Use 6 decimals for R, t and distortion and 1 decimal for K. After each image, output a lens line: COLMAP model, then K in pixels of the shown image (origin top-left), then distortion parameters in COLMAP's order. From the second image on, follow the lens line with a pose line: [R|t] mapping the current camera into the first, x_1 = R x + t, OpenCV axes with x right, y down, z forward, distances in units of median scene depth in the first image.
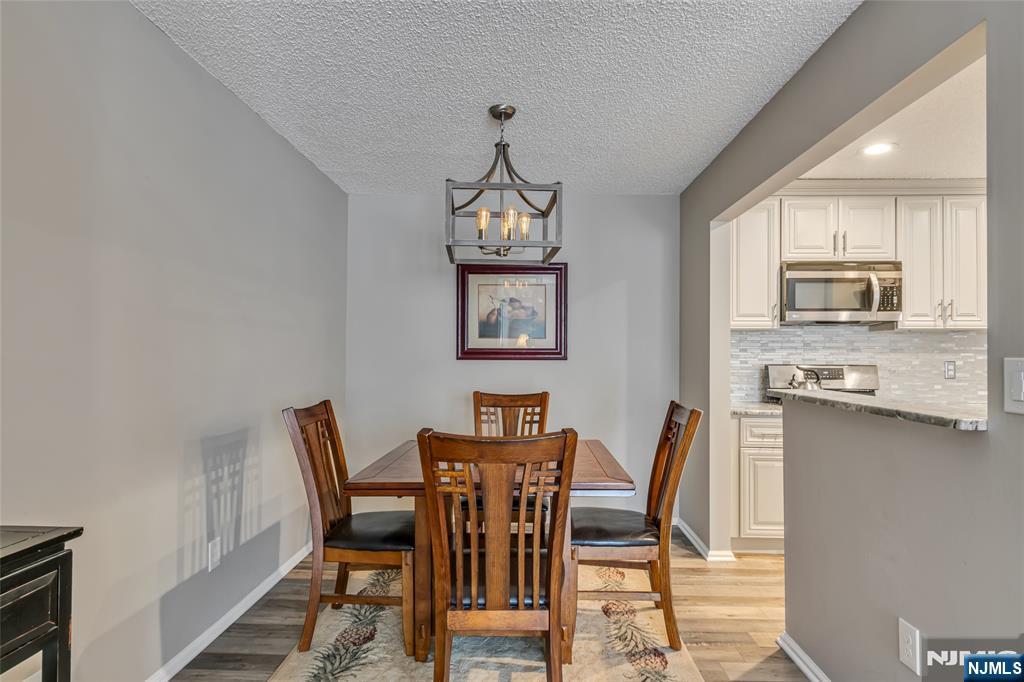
lens RADIAL K [[552.8, 0, 516.1], [0, 552.8, 344.9], [0, 0, 1]] dist [0.019194, -0.000755]
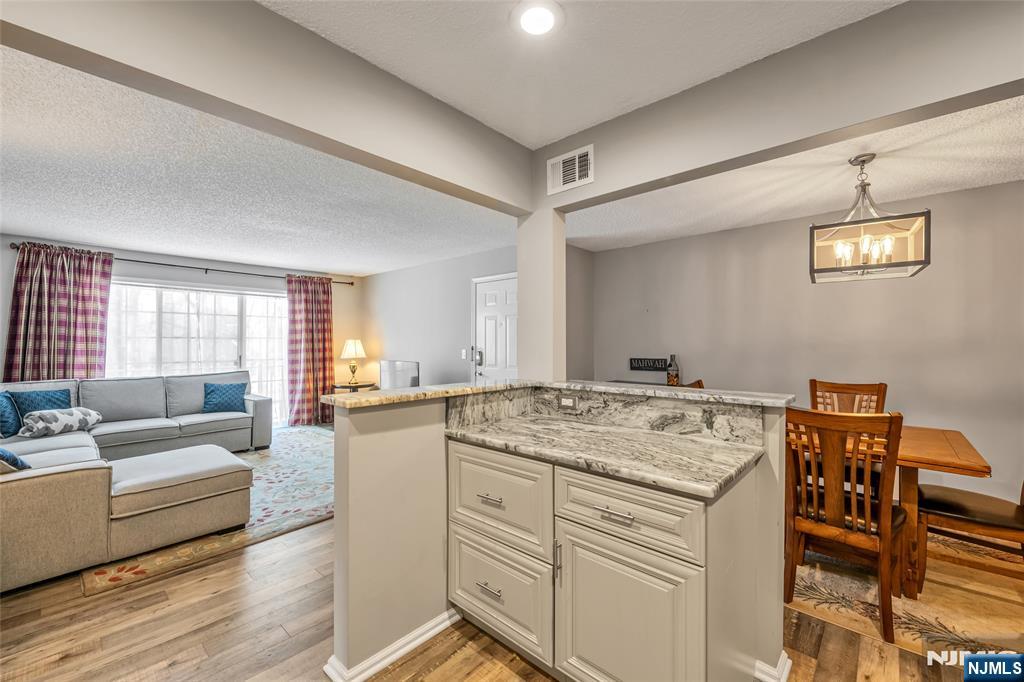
lens RADIAL K [[413.7, 0, 516.9], [0, 413.7, 338.9], [0, 0, 1]] dist [-0.000561, -0.000497]
pose [[-0.649097, -0.013706, -0.760582, 0.929547], [0.008146, 0.999655, -0.024966, -0.000055], [0.760662, -0.022401, -0.648761, 0.795339]]
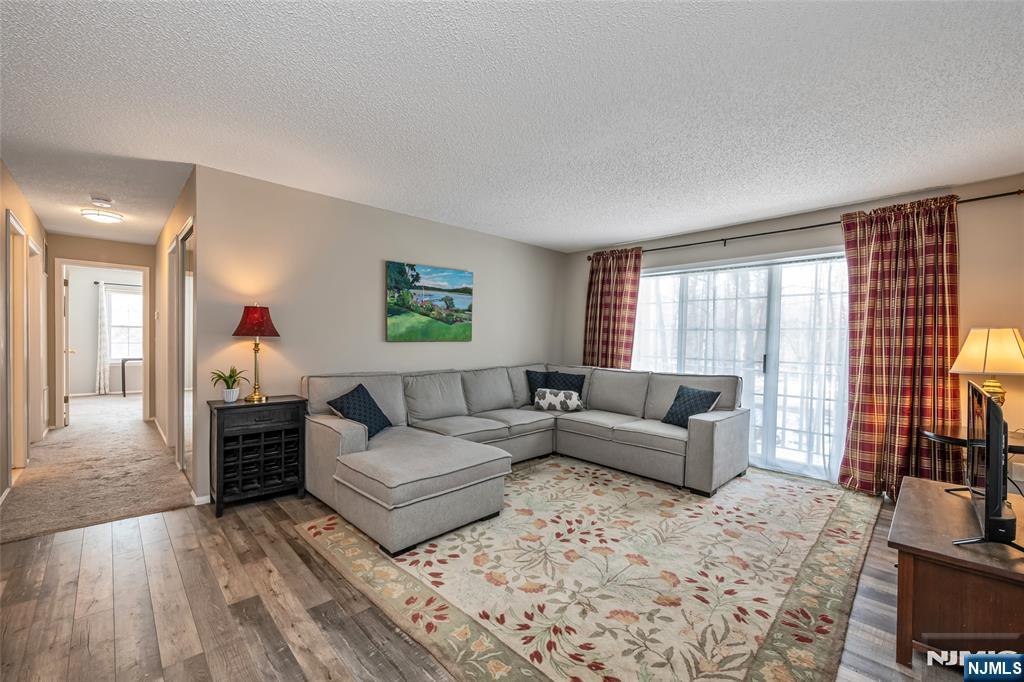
lens RADIAL K [[416.4, 0, 510.4], [0, 416.4, 354.9], [0, 0, 1]] dist [-0.000956, -0.000637]
pose [[-0.708914, -0.045182, 0.703846, 0.042765], [-0.033710, 0.998976, 0.030175, 0.005391], [-0.704489, -0.002335, -0.709711, 0.157476]]
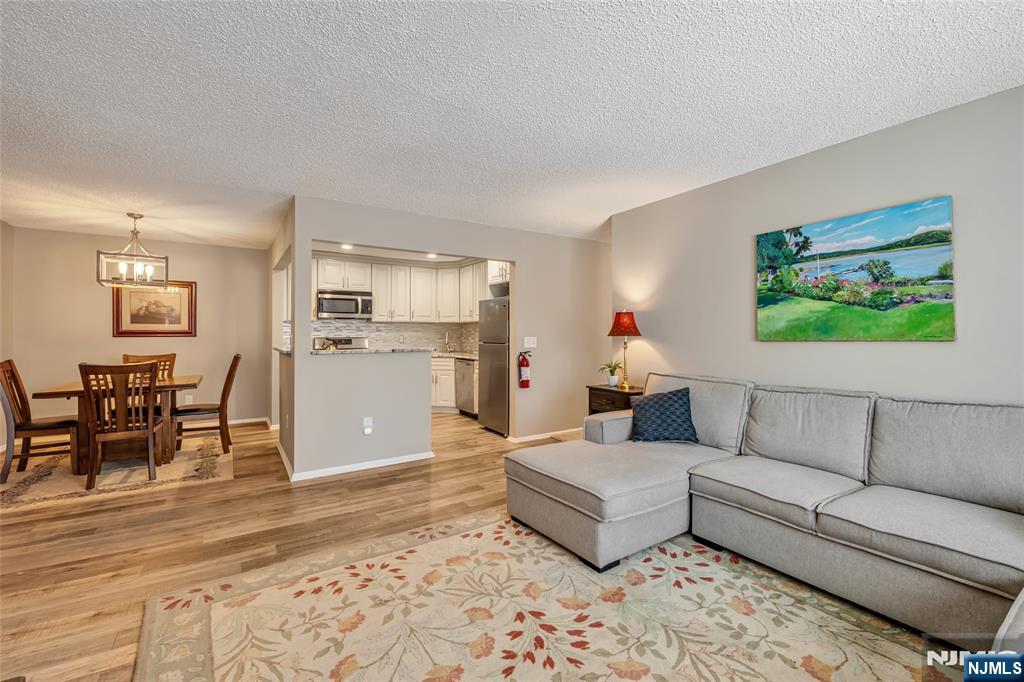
lens RADIAL K [[434.3, 0, 515.9], [0, 434.3, 333.1], [0, 0, 1]] dist [-0.002136, -0.000955]
pose [[0.819315, -0.005149, 0.573321, 0.163522], [-0.004898, 0.999860, 0.015979, -0.013738], [-0.573323, -0.015900, 0.819175, -0.884381]]
